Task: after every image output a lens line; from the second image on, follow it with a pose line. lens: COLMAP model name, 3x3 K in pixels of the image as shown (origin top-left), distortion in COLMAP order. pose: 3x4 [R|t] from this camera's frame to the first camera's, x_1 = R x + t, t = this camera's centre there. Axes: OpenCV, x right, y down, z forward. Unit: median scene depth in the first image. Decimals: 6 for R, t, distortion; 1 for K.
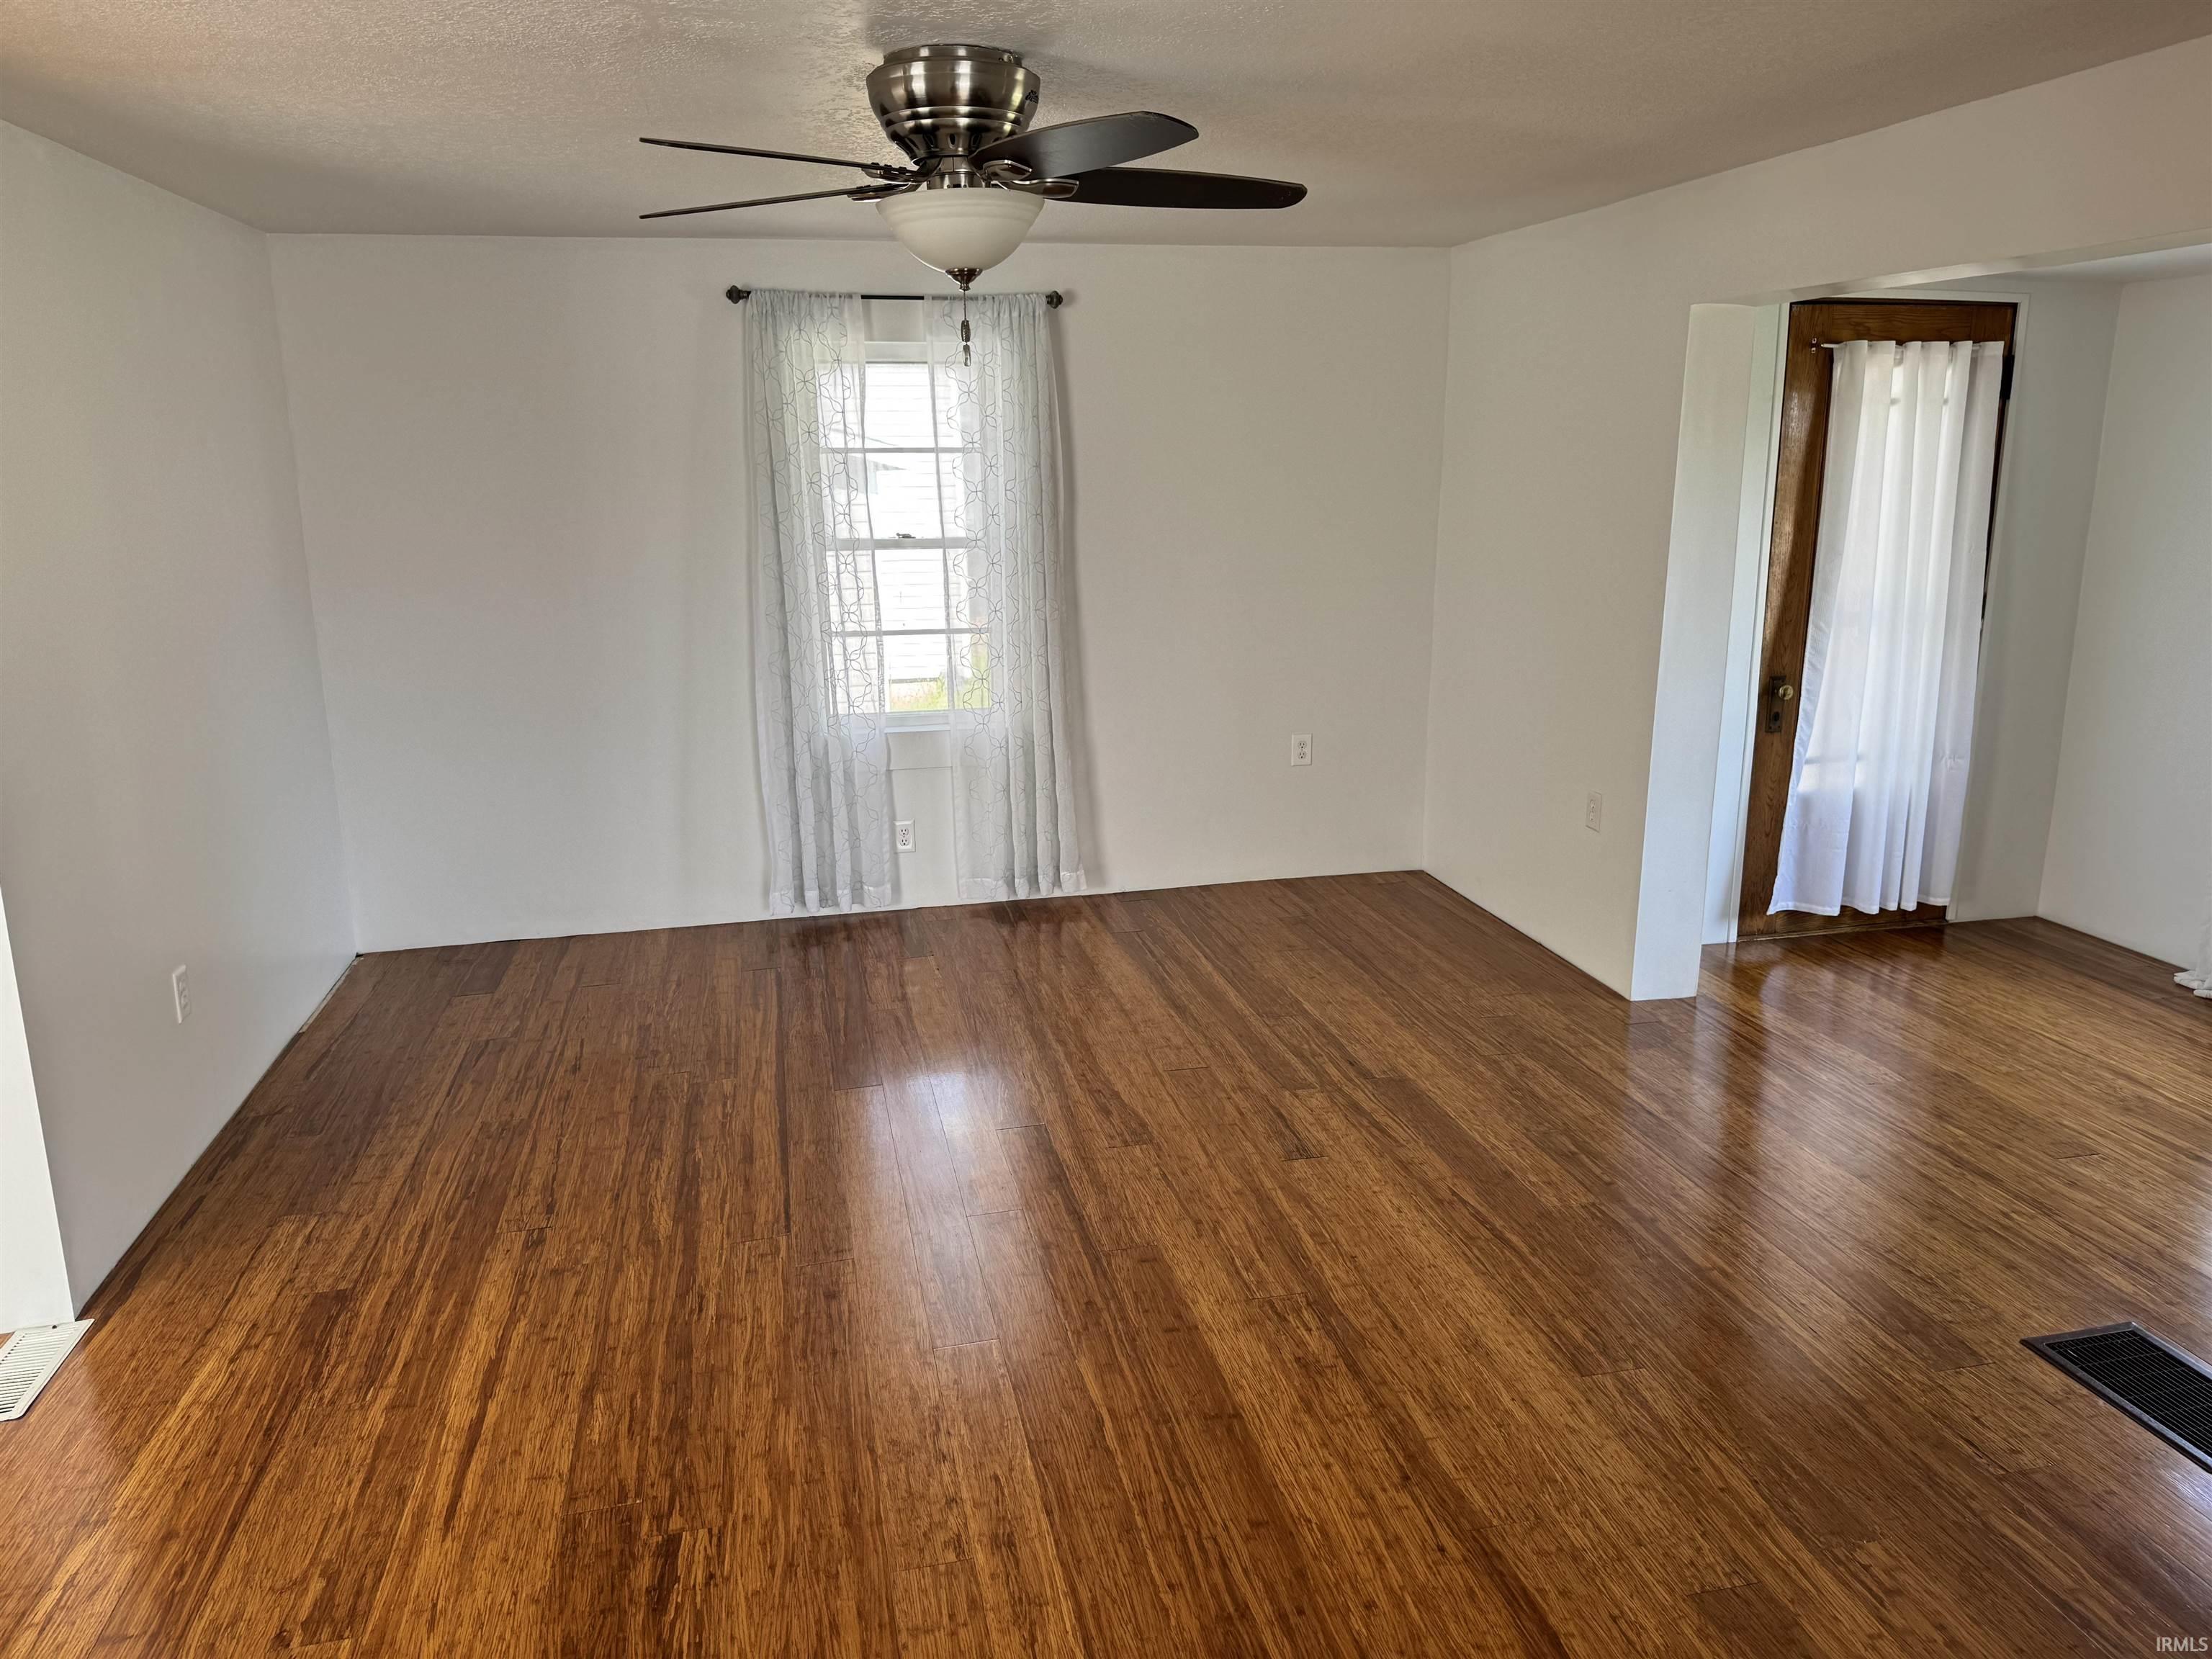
lens RADIAL K [[1566.6, 0, 1106.0], [0, 1566.6, 829.5], [0, 0, 1]] dist [0.023526, -0.045753]
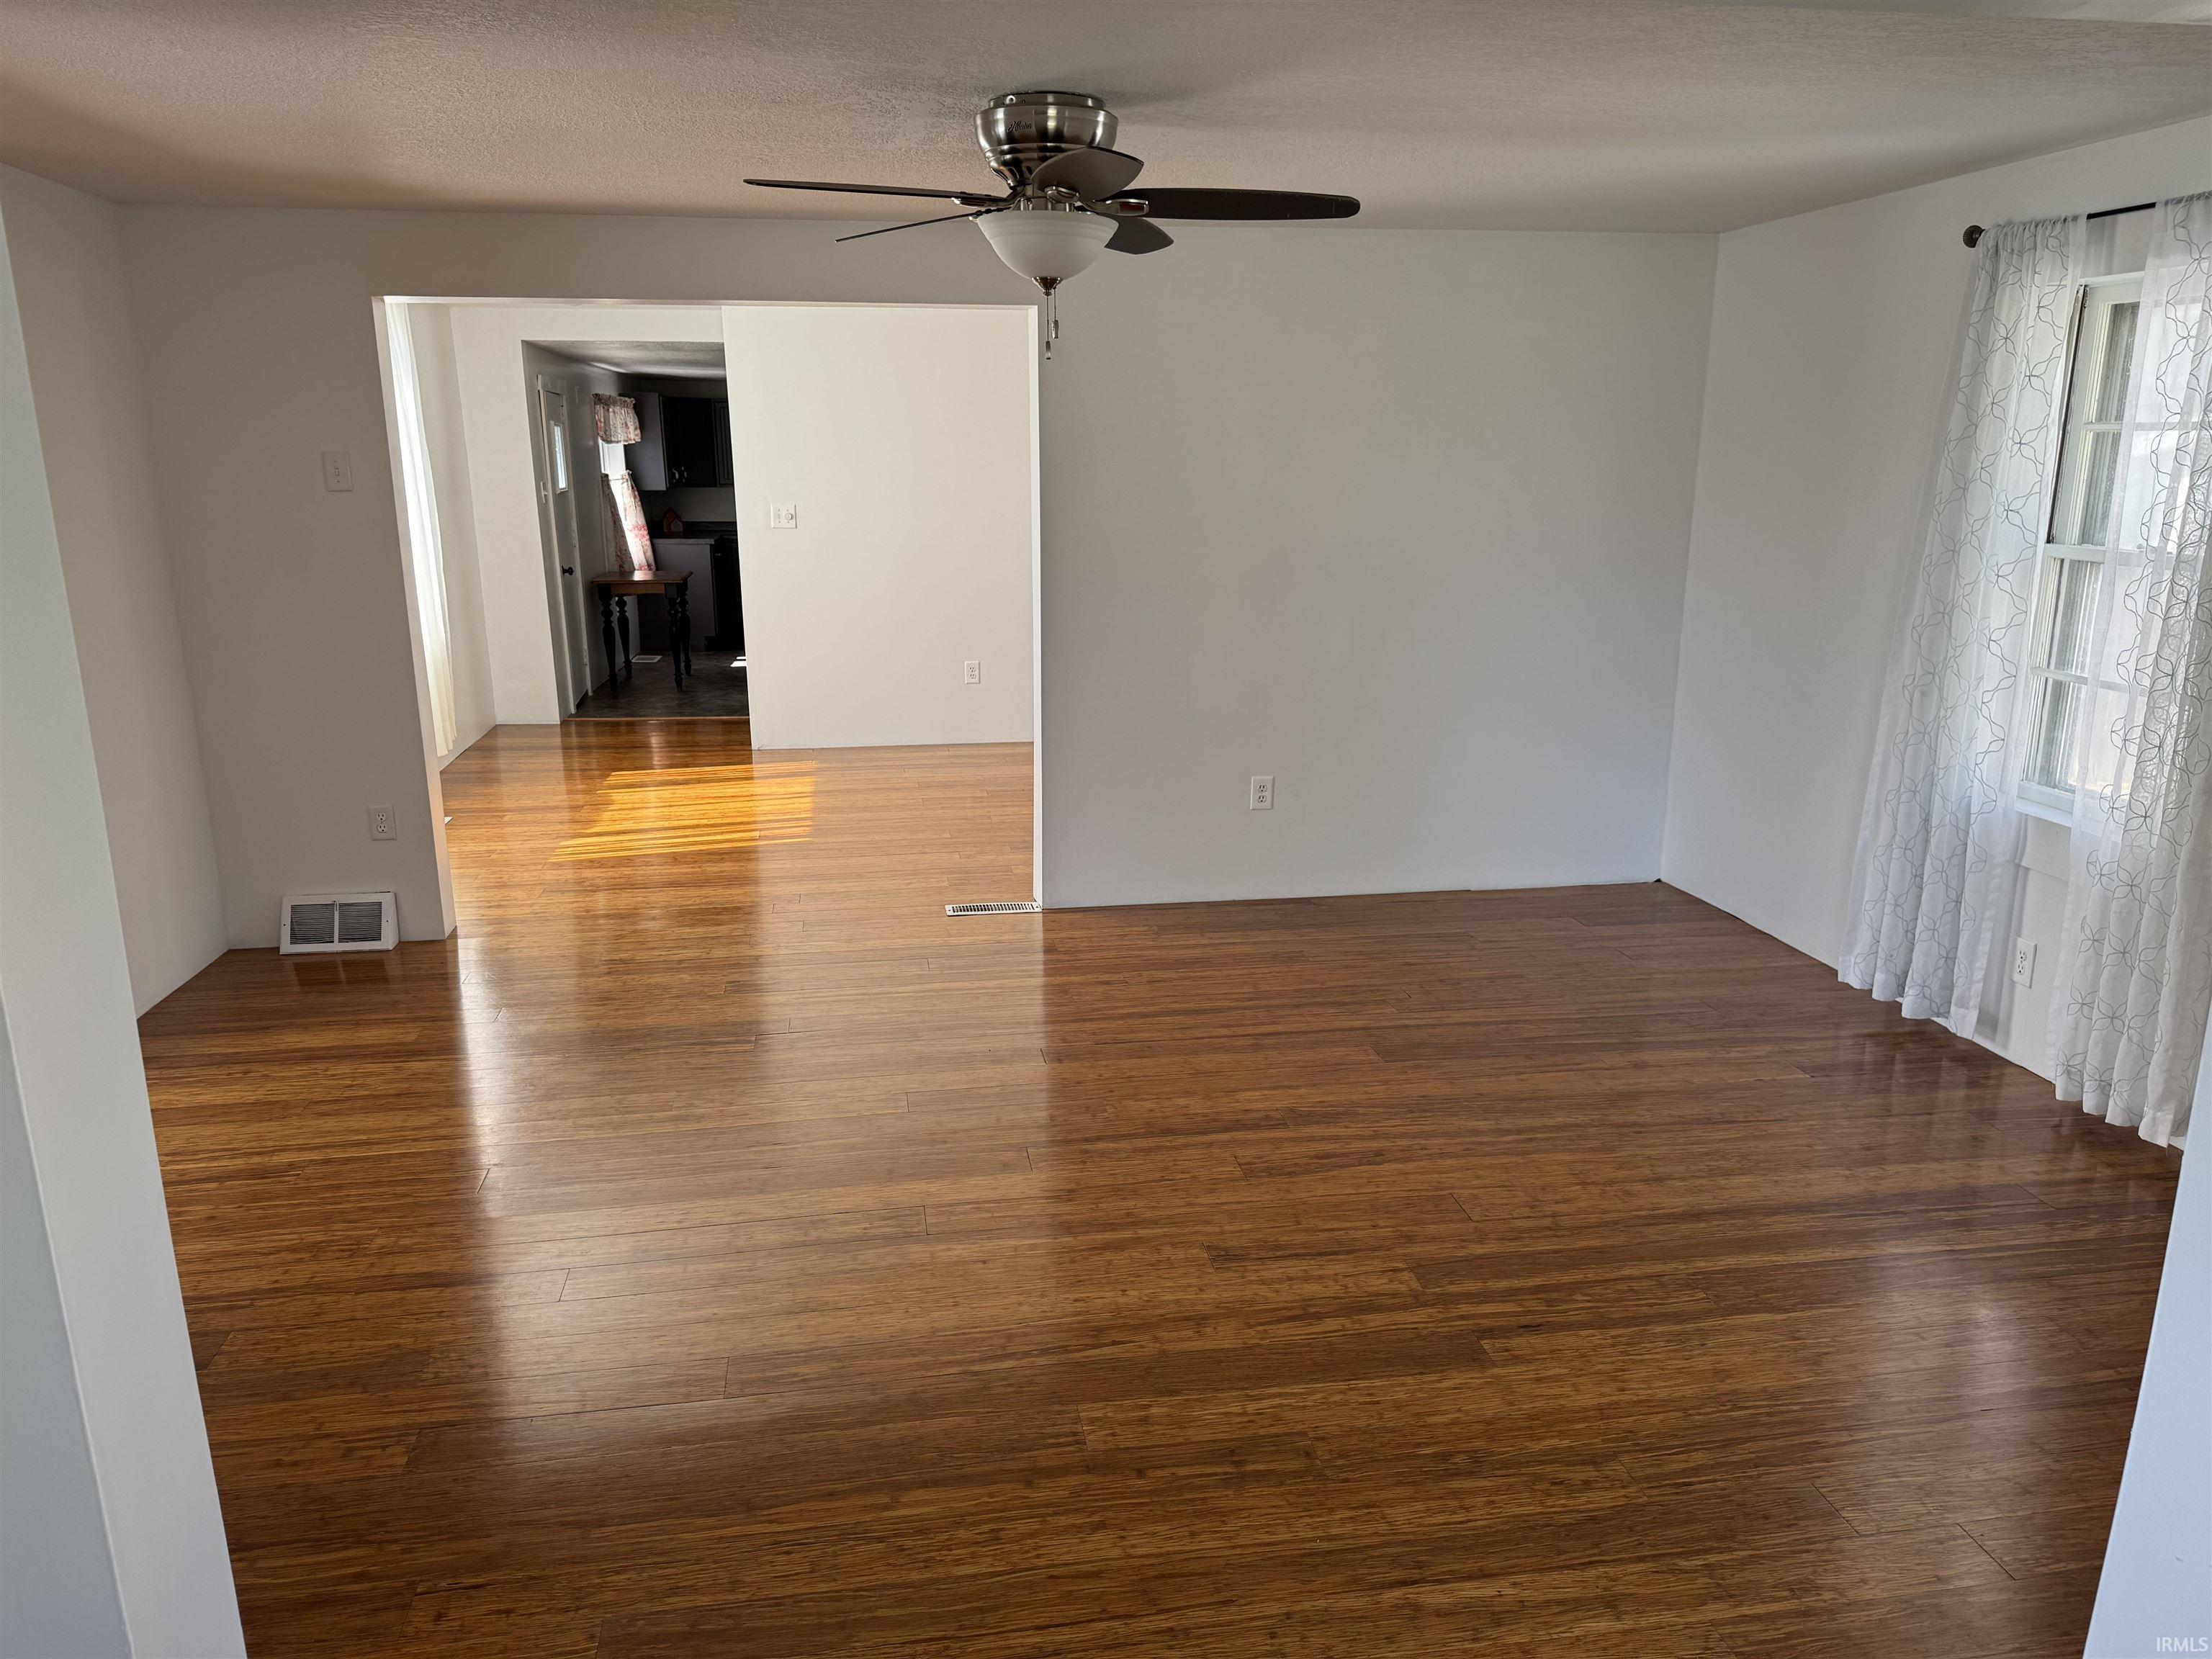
lens RADIAL K [[1635.1, 0, 1110.1], [0, 1635.1, 797.4], [0, 0, 1]] dist [0.013667, -0.009258]
pose [[-0.066397, 0.231090, -0.970664, 0.906616], [-0.238330, 0.940980, 0.240325, -0.220441], [0.968912, 0.247295, -0.007402, 0.861032]]
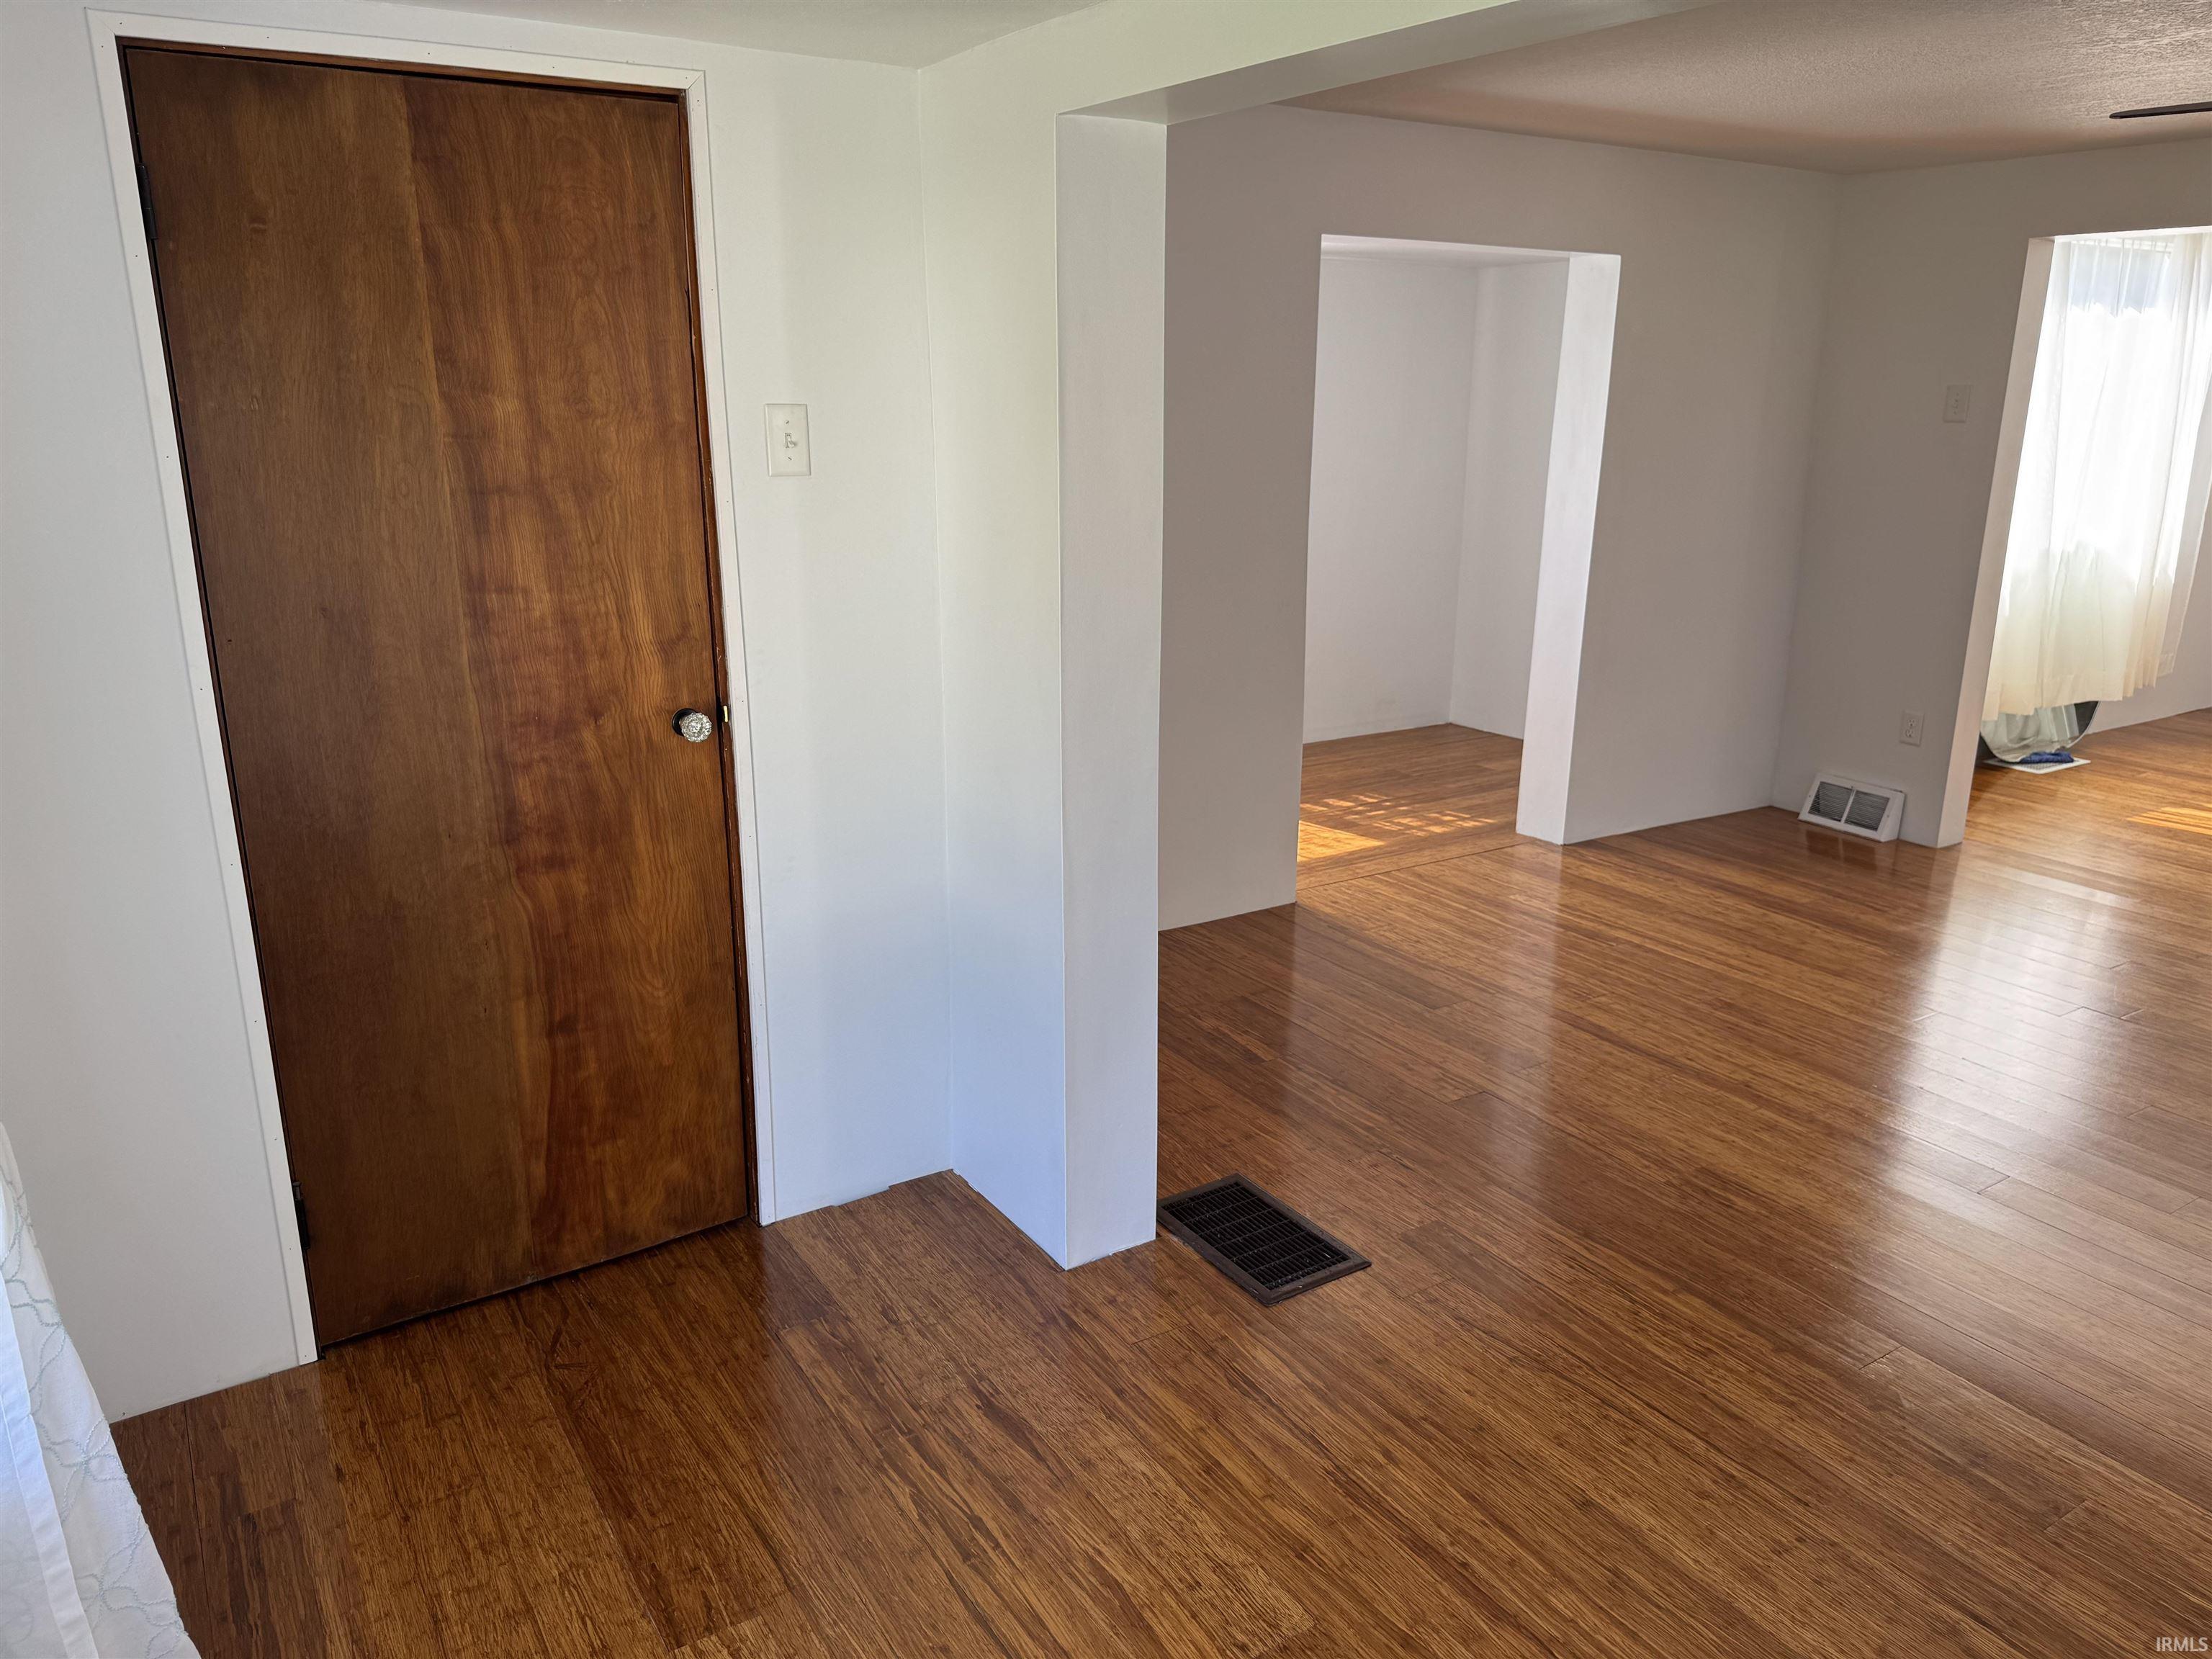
lens RADIAL K [[1565.8, 0, 1106.0], [0, 1565.8, 829.5], [0, 0, 1]] dist [0.225307, -0.274594]
pose [[-0.939055, 0.096883, -0.329833, 0.823040], [-0.085016, 0.864211, 0.495894, -0.326961], [0.333089, 0.493713, -0.803305, 1.270740]]
